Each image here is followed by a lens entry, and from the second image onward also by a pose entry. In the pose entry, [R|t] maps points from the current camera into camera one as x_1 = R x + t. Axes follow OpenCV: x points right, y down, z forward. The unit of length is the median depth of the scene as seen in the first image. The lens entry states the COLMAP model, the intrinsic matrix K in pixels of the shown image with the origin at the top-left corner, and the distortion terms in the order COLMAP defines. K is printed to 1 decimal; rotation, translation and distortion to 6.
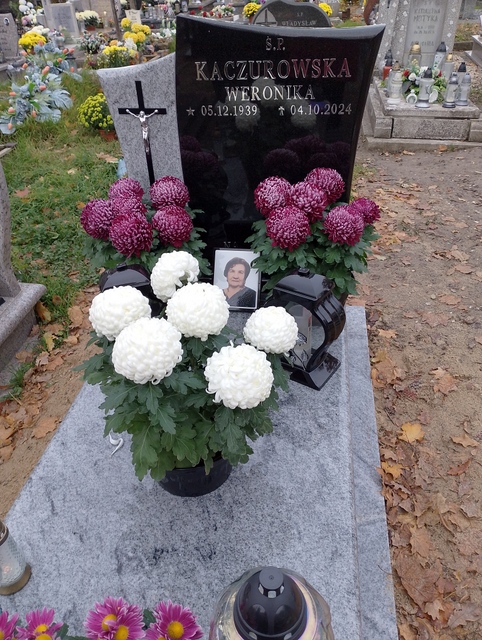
lens RADIAL K [[523.2, 0, 241.0], [0, 523.2, 320.0], [0, 0, 1]] dist [0.055723, -0.074495]
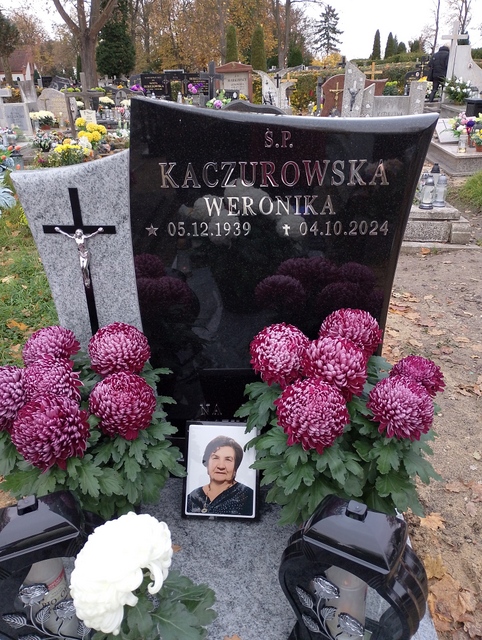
lens RADIAL K [[523.2, 0, 241.0], [0, 523.2, 320.0], [0, 0, 1]] dist [0.055723, -0.074495]
pose [[0.996469, -0.016543, 0.082315, -0.038368], [0.029531, 0.986810, -0.159169, -0.167350], [-0.078596, 0.161038, 0.983814, 0.337900]]
